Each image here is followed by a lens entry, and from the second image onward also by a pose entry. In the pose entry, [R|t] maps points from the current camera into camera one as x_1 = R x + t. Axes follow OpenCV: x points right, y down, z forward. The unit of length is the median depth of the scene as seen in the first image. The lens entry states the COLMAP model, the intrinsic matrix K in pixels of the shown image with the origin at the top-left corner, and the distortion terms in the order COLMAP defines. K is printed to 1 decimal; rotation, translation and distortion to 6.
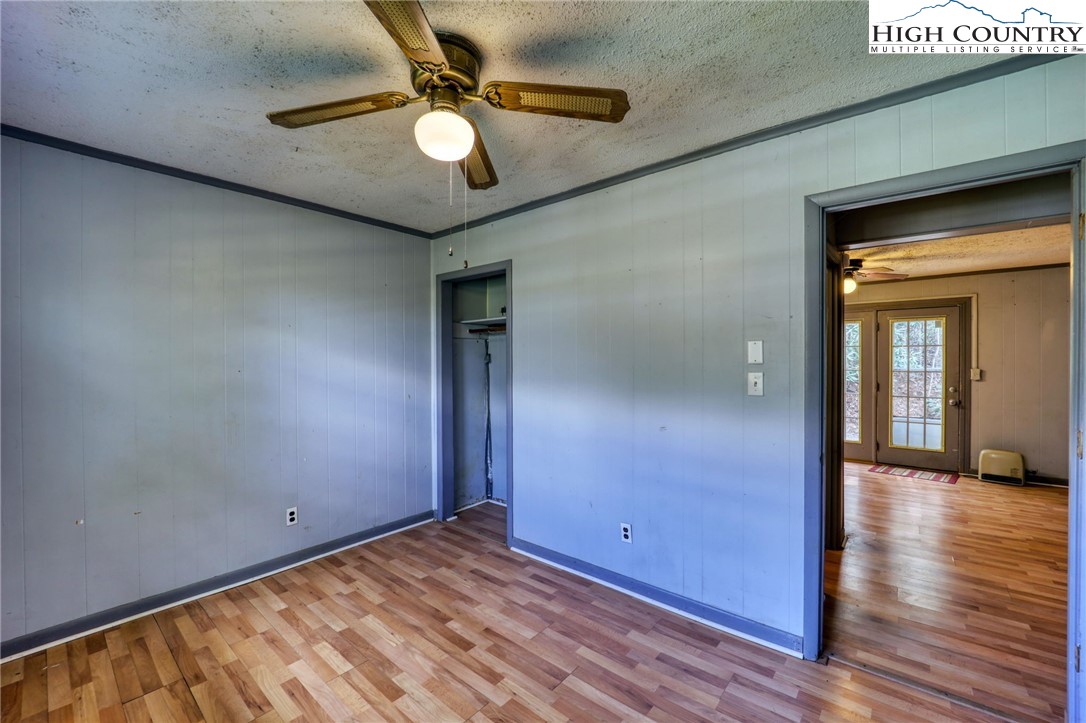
lens RADIAL K [[438.0, 0, 543.4], [0, 438.0, 363.4], [0, 0, 1]] dist [-0.012567, -0.001412]
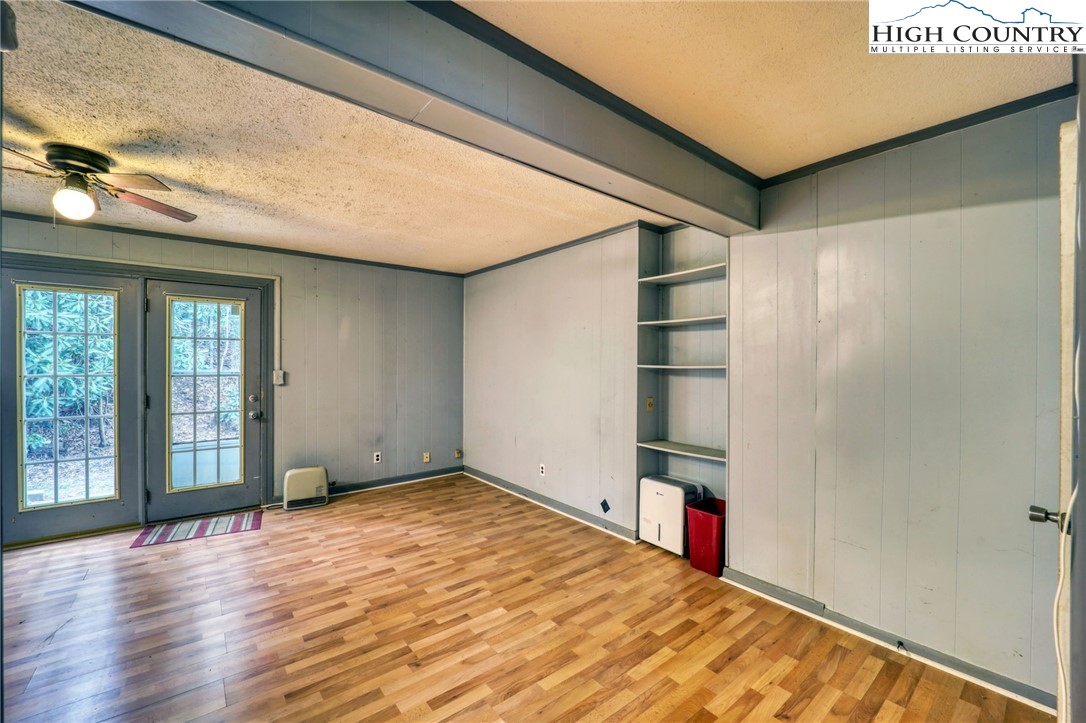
lens RADIAL K [[438.0, 0, 546.4], [0, 438.0, 364.0], [0, 0, 1]] dist [-0.012567, -0.001412]
pose [[0.187324, -0.003028, 0.982294, 0.478981], [0.001474, 0.999995, 0.002801, -0.001425], [-0.982297, 0.000923, 0.187327, 0.575423]]
